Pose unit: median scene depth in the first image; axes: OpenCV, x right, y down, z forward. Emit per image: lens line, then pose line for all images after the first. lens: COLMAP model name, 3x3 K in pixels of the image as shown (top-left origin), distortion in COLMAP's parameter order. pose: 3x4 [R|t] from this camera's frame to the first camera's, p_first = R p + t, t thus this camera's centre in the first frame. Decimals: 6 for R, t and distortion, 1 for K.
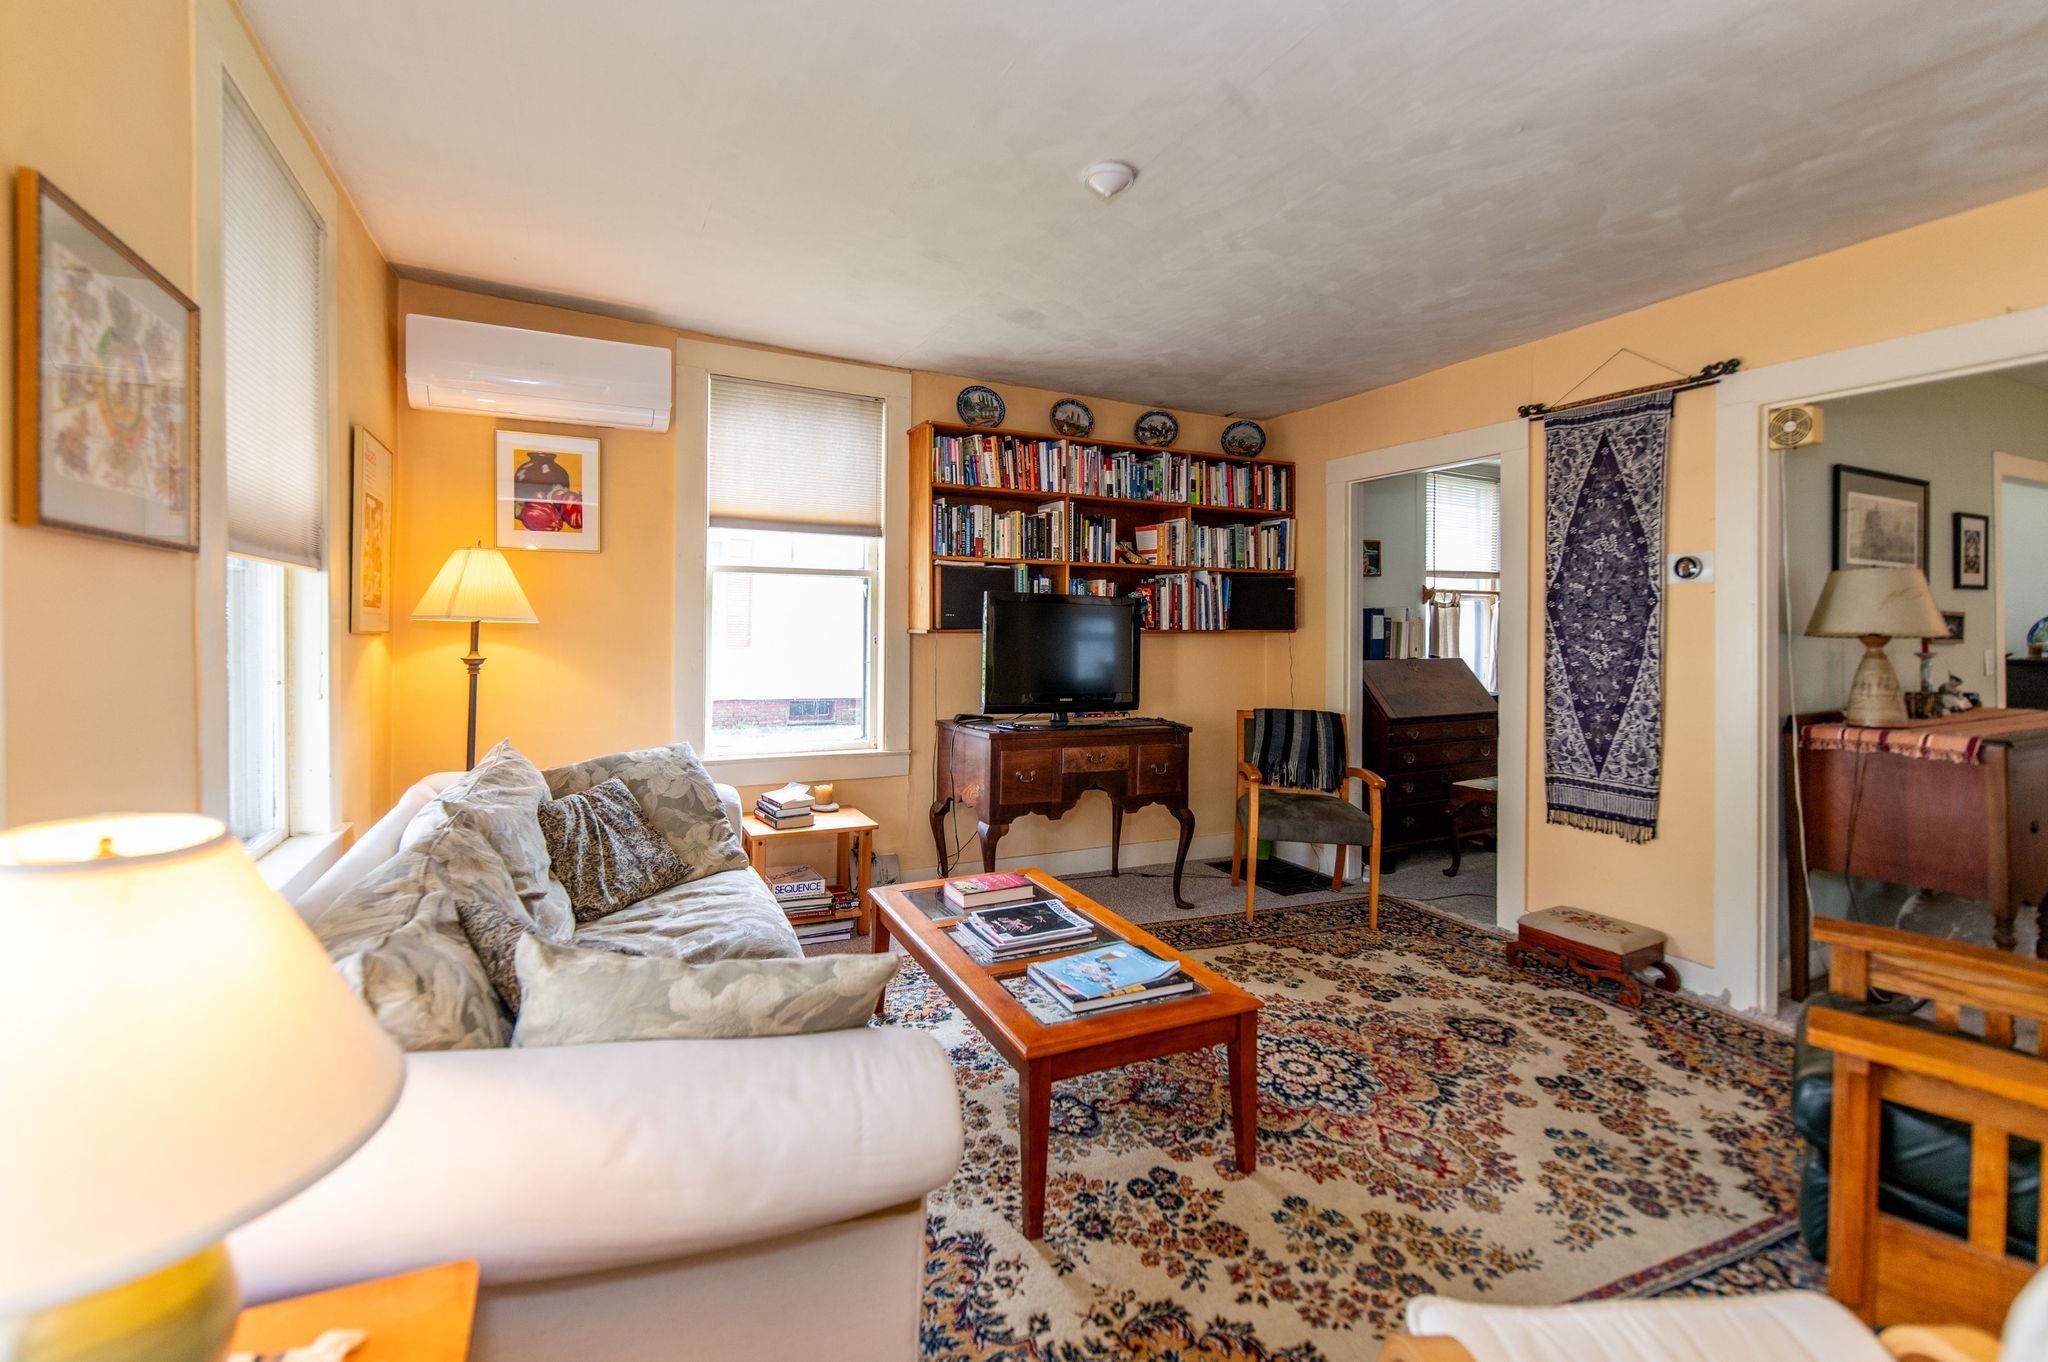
lens RADIAL K [[901.4, 0, 1025.9], [0, 901.4, 616.3], [0, 0, 1]] dist [0.000001, 0.000217]
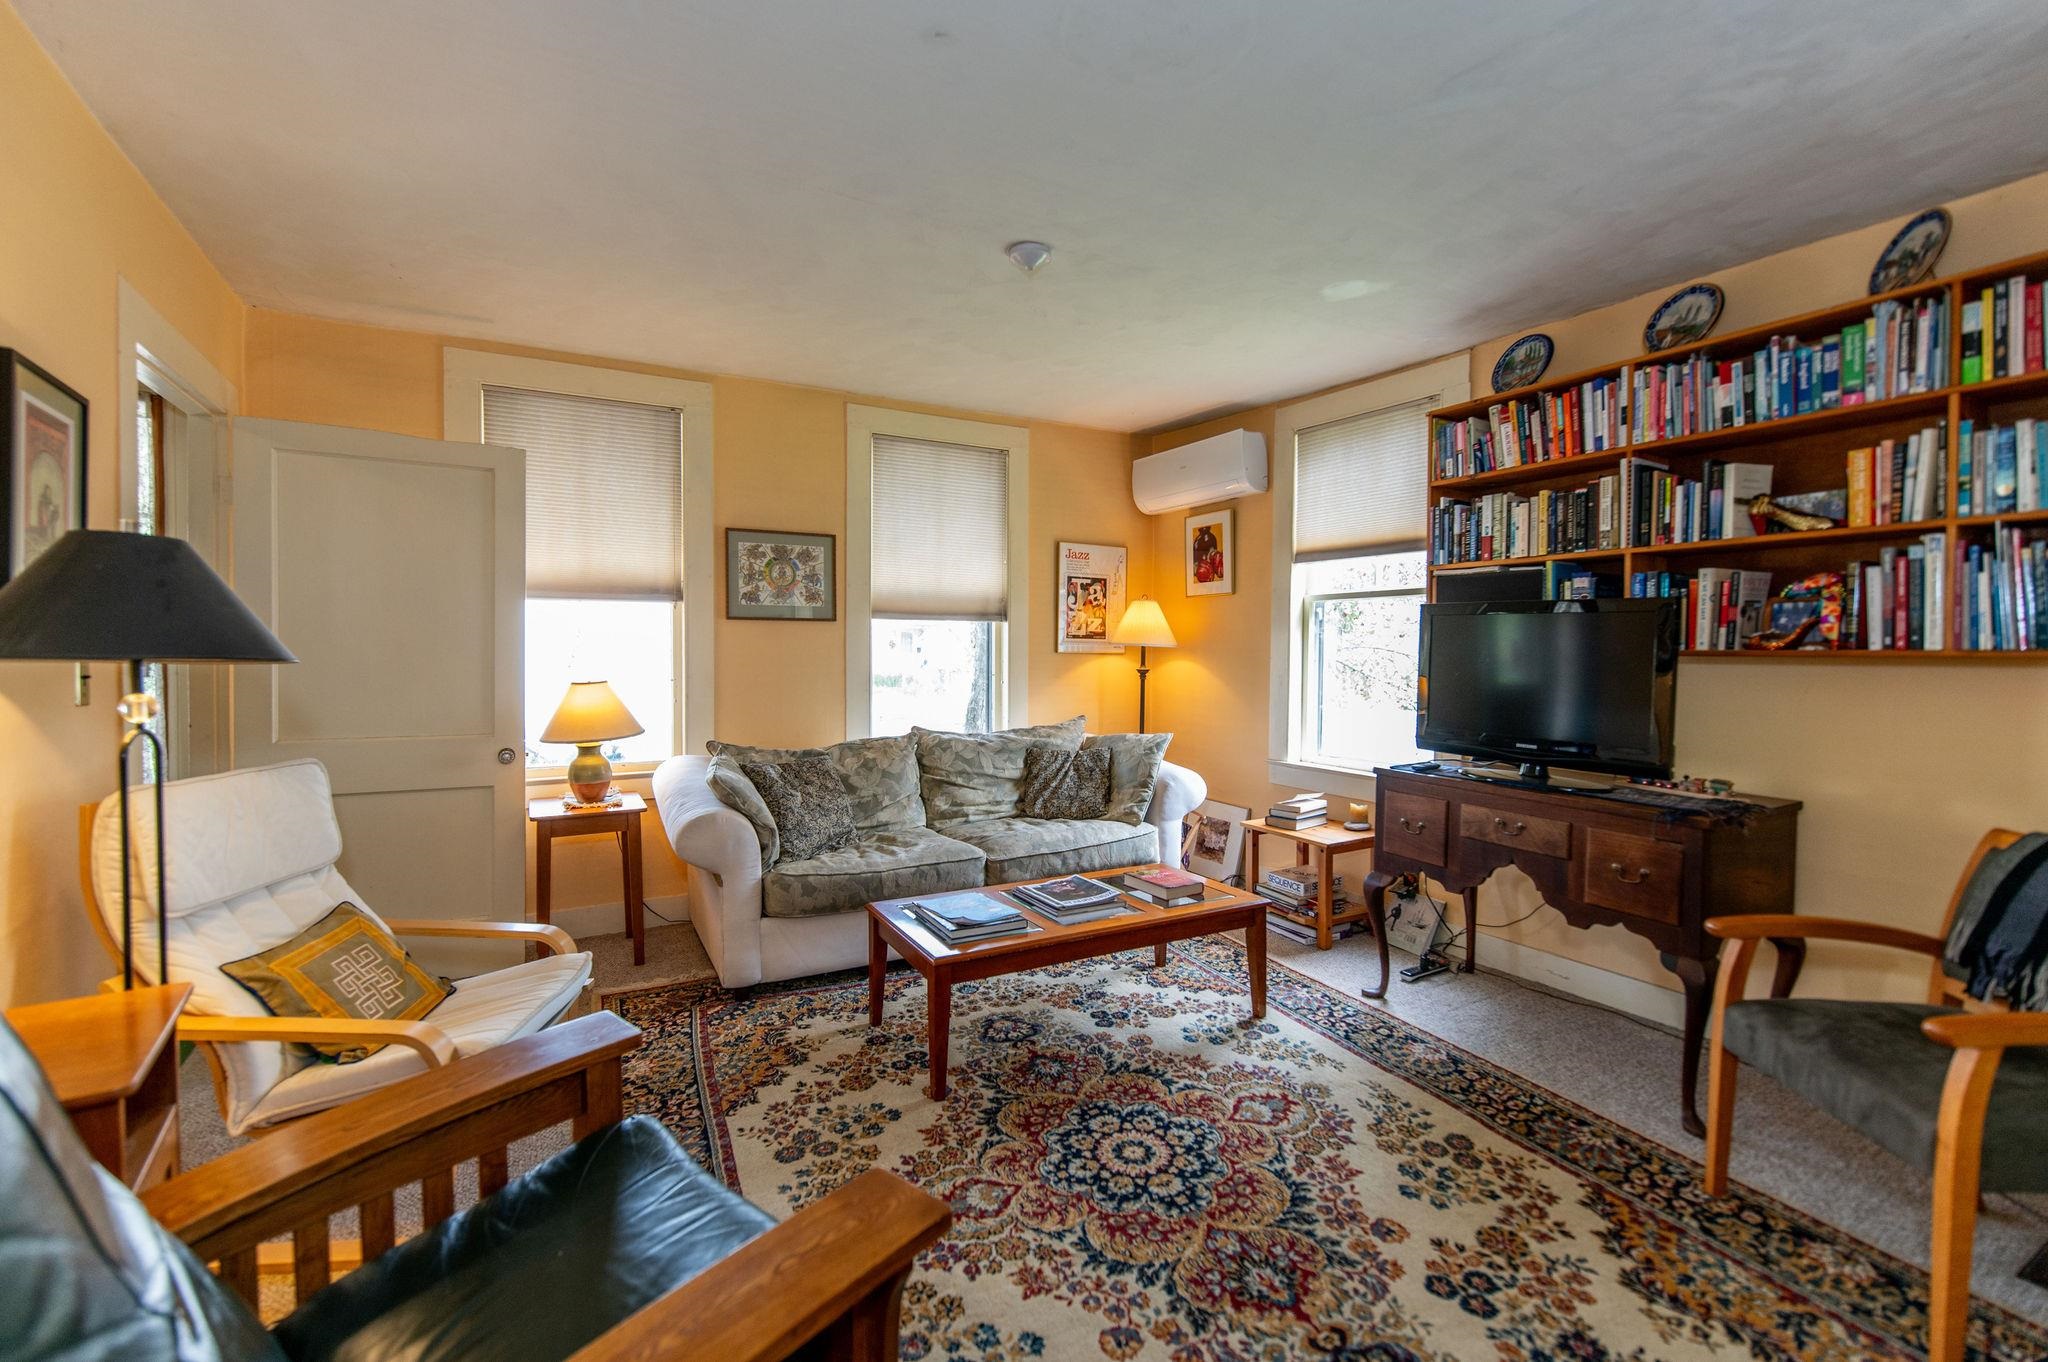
lens RADIAL K [[901.4, 0, 1013.3], [0, 901.4, 668.6], [0, 0, 1]] dist [0.000001, 0.000217]
pose [[0.030491, 0.011705, -0.999466, 0.843731], [0.004173, 0.999921, 0.011838, 0.022081], [0.999526, -0.004531, 0.030440, 0.632279]]
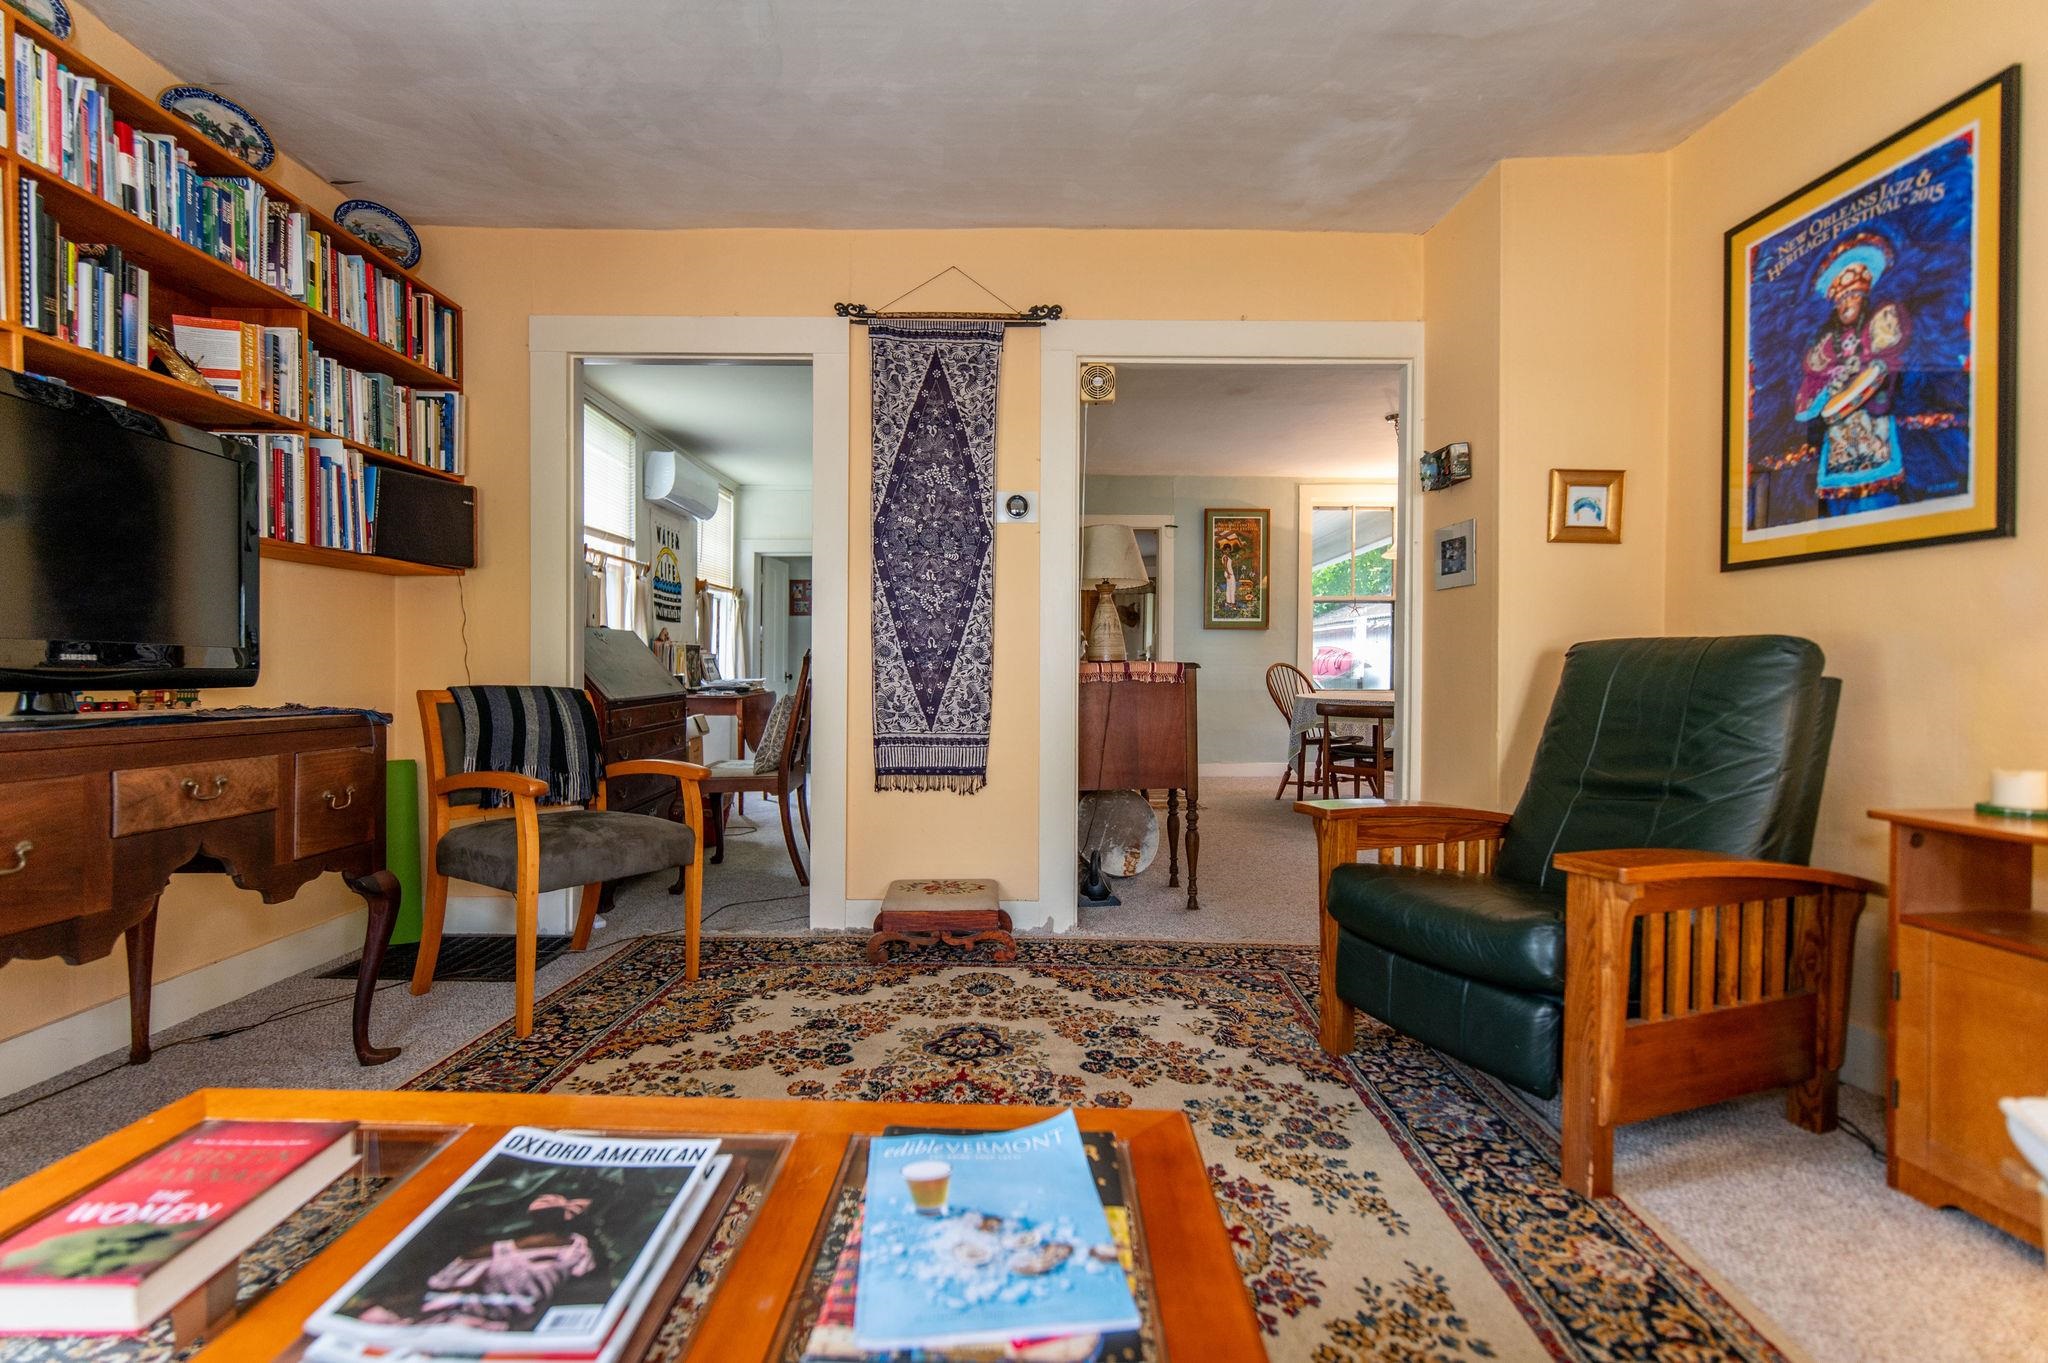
lens RADIAL K [[901.4, 0, 1017.0], [0, 901.4, 673.6], [0, 0, 1]] dist [0.000001, 0.000217]
pose [[0.442099, -0.016810, 0.896809, -0.143111], [-0.008547, 0.999700, 0.022952, 0.097395], [-0.896926, -0.017812, 0.441822, 0.510750]]
